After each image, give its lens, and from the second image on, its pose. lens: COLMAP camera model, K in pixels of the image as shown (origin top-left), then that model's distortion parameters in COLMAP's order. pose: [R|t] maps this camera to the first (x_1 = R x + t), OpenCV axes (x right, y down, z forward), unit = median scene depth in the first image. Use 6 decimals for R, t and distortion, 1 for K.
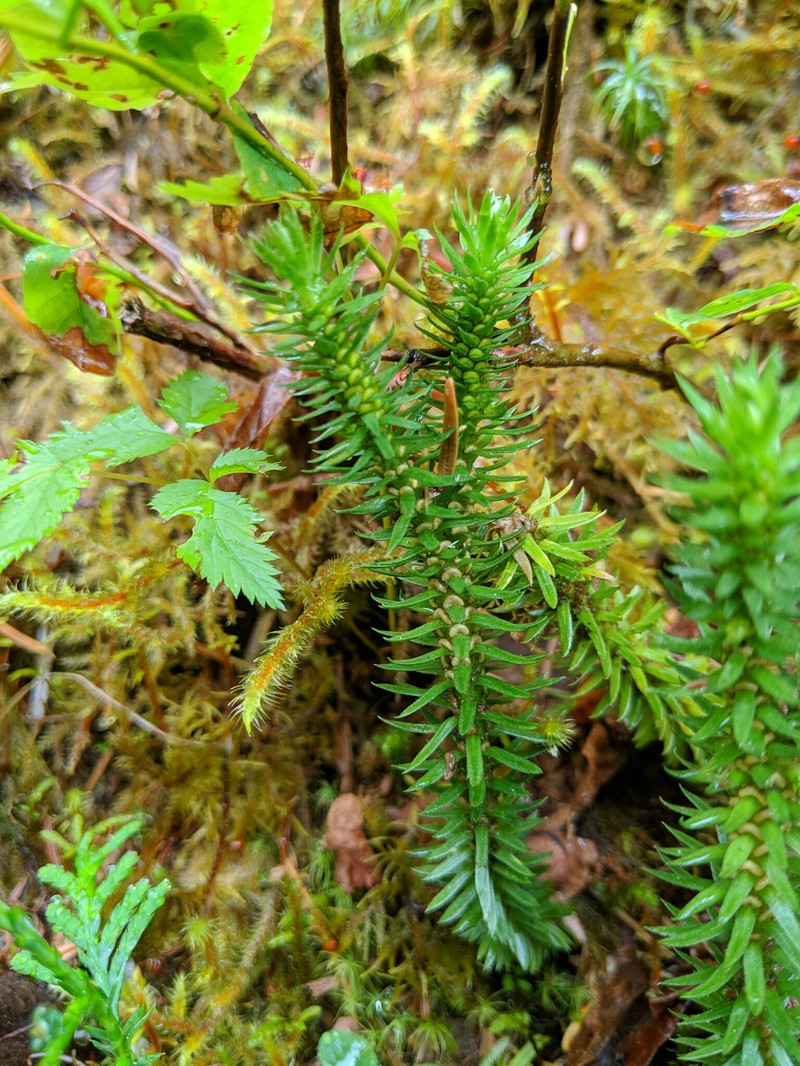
lens RADIAL K [[862.0, 0, 394.1], [0, 862.0, 527.5], [0, 0, 1]] dist [-0.012735, -0.047684]
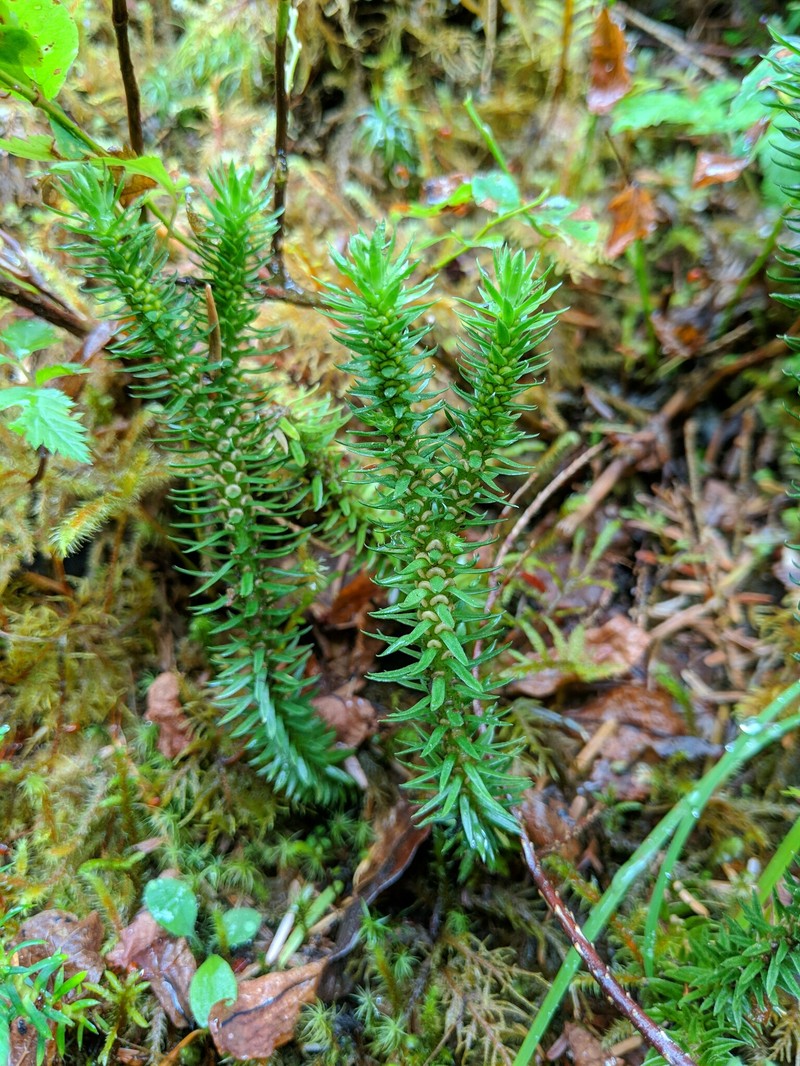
lens RADIAL K [[862.0, 0, 404.4], [0, 862.0, 541.0], [0, 0, 1]] dist [-0.012735, -0.047684]
pose [[0.988368, -0.030478, 0.148995, 0.104117], [0.043899, 0.995185, -0.087639, 0.248443], [-0.145606, 0.093161, 0.984947, -0.258533]]
